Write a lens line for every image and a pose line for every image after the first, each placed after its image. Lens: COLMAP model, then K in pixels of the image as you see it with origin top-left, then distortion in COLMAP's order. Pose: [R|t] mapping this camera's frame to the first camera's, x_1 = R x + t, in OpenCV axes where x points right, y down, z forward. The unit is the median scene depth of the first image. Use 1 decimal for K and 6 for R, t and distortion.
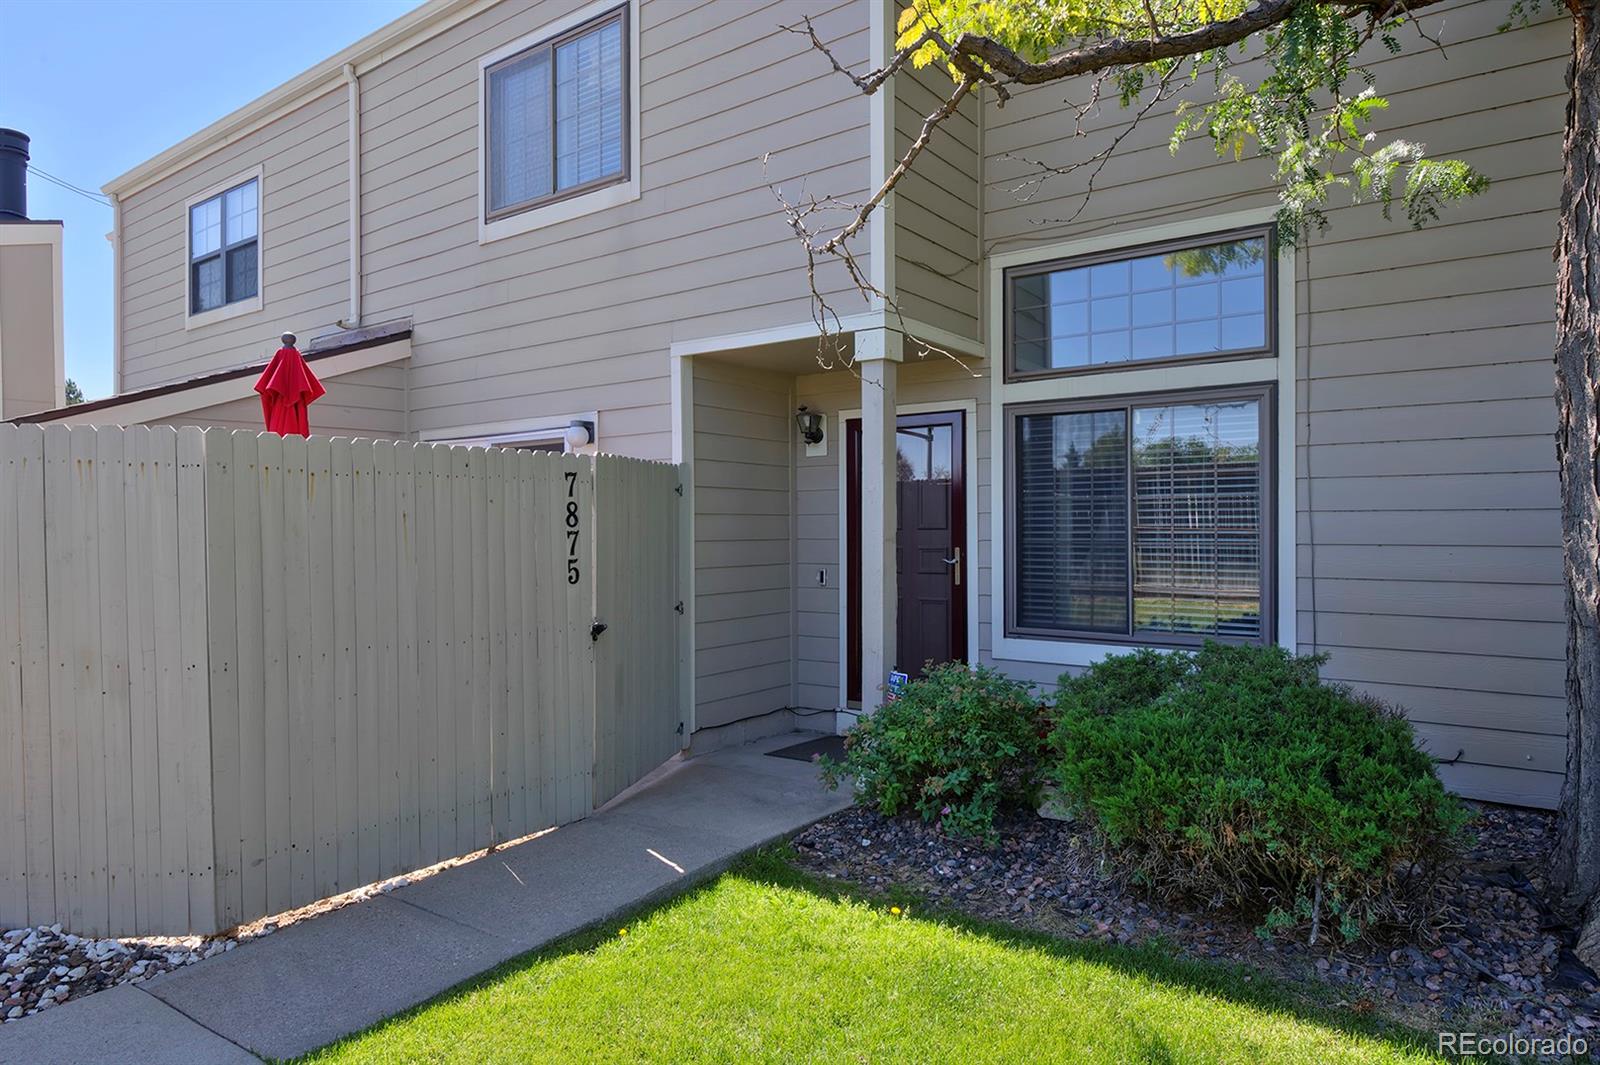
lens RADIAL K [[976.5, 0, 797.5], [0, 976.5, 525.9], [0, 0, 1]] dist [-0.002331, 0.000671]
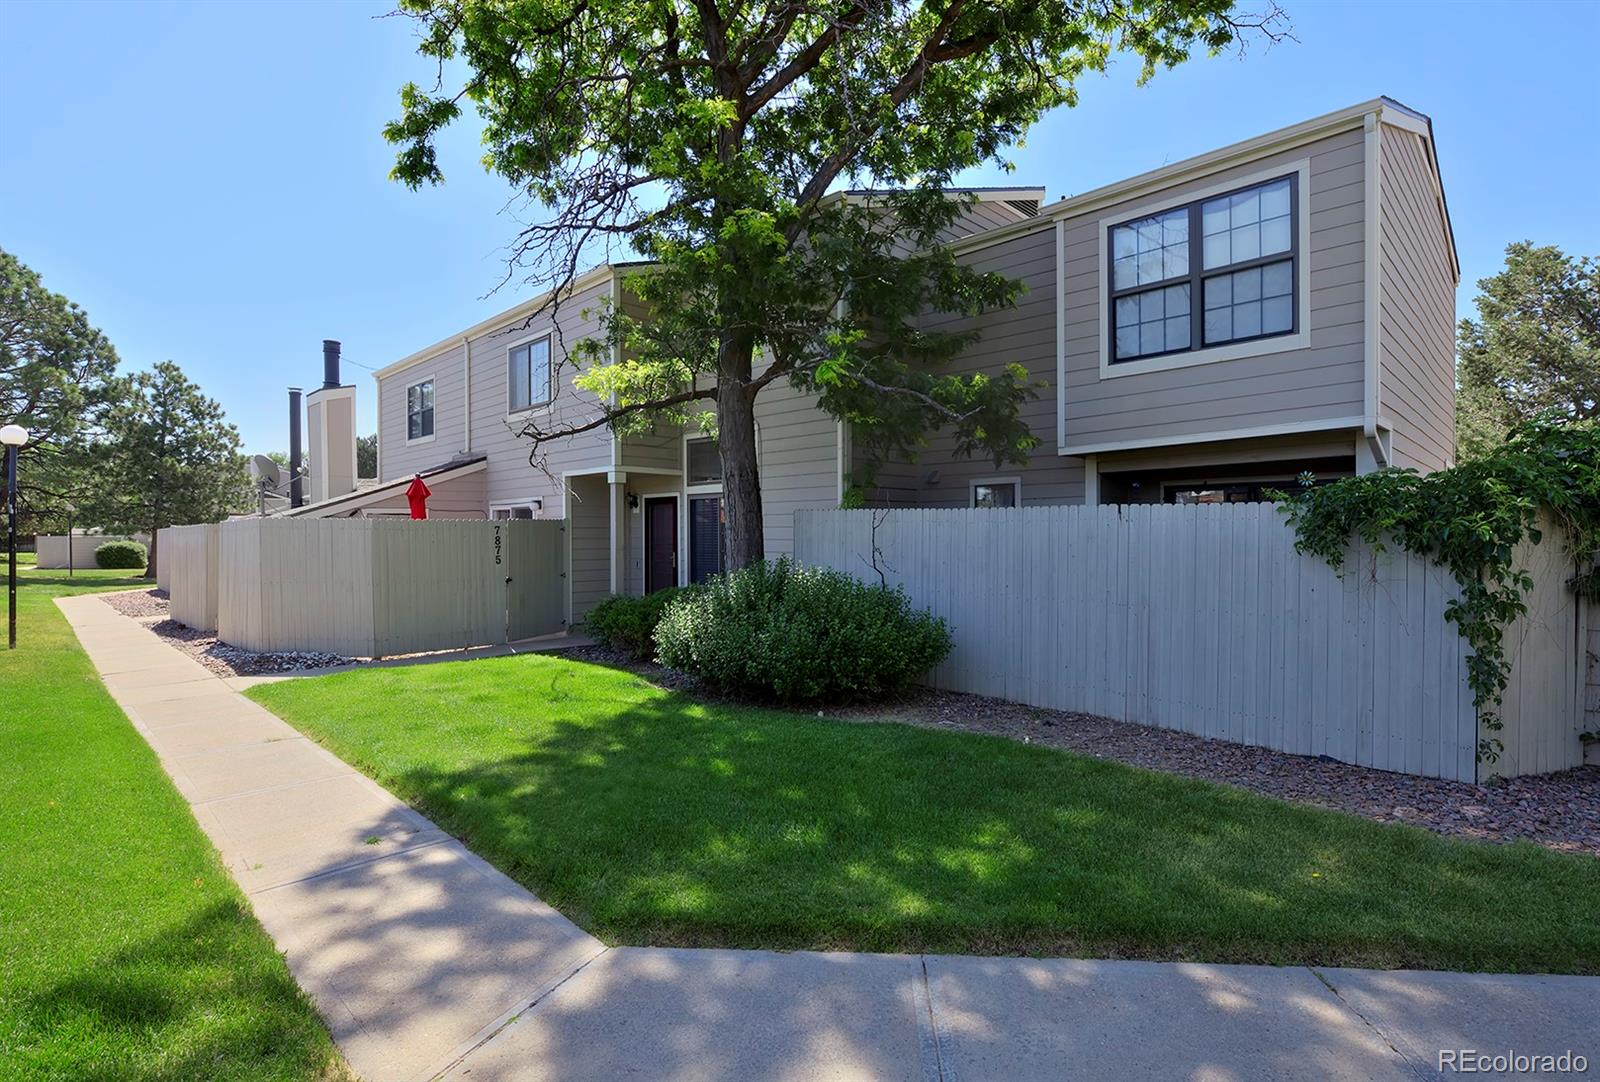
lens RADIAL K [[775.7, 0, 802.4], [0, 775.7, 549.2], [0, 0, 1]] dist [0.001293, -0.000010]
pose [[0.989493, 0.005663, -0.144471, 0.777879], [-0.003125, 0.999837, 0.017786, -0.022423], [0.144548, -0.017148, 0.989349, -0.904468]]
